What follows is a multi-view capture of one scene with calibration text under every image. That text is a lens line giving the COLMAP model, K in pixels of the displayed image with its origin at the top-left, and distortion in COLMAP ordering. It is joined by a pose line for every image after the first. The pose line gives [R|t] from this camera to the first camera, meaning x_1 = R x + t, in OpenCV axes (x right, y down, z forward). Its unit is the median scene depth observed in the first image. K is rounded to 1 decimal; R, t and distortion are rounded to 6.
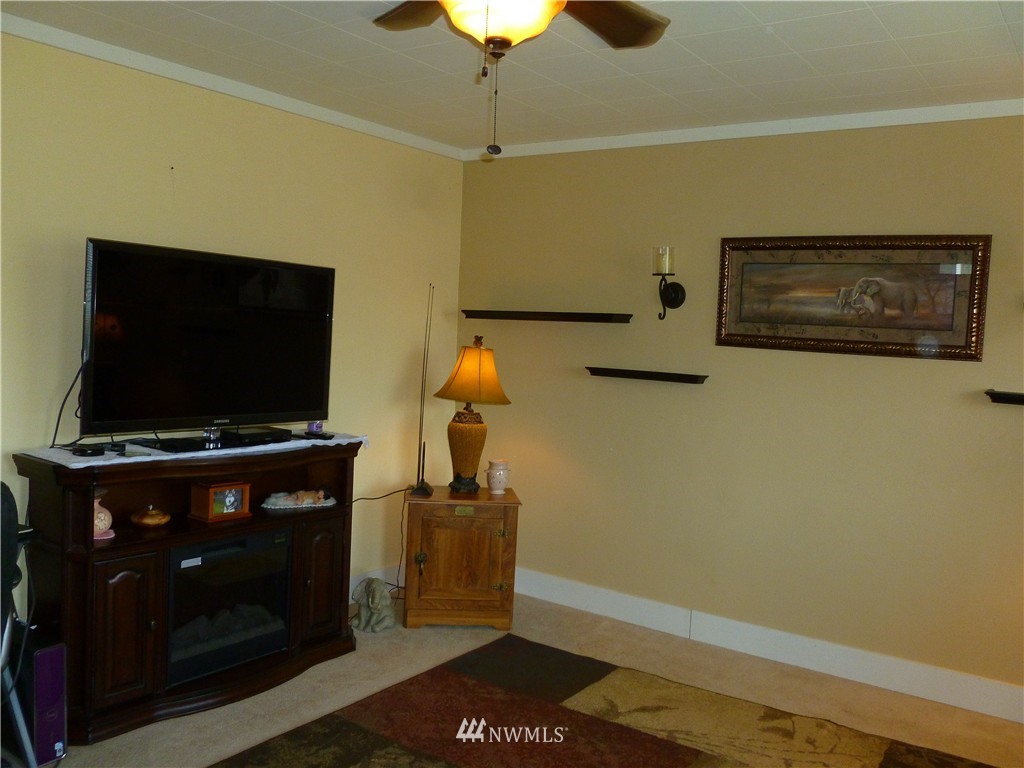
lens RADIAL K [[882.4, 0, 510.0], [0, 882.4, 381.2], [0, 0, 1]] dist [-0.031235, 0.018857]
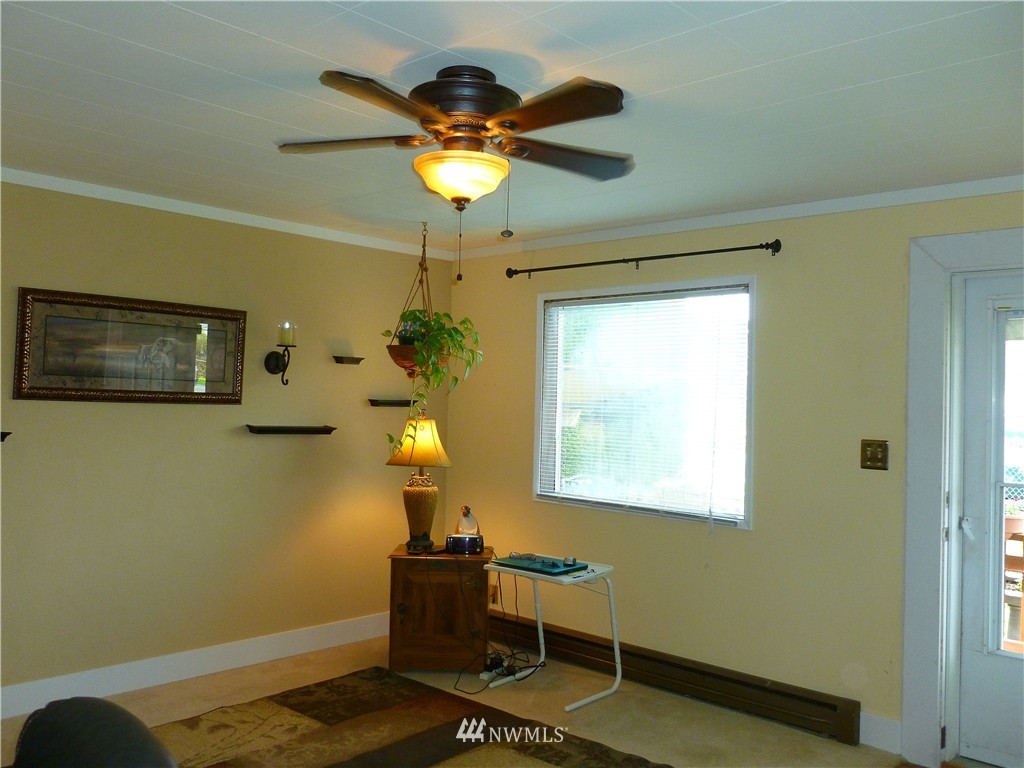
lens RADIAL K [[882.4, 0, 510.0], [0, 882.4, 381.2], [0, 0, 1]] dist [-0.031235, 0.018857]
pose [[0.145038, -0.026318, 0.989076, -0.680329], [0.036892, 0.999095, 0.021175, -0.066277], [-0.988738, 0.033418, 0.145878, 0.366265]]
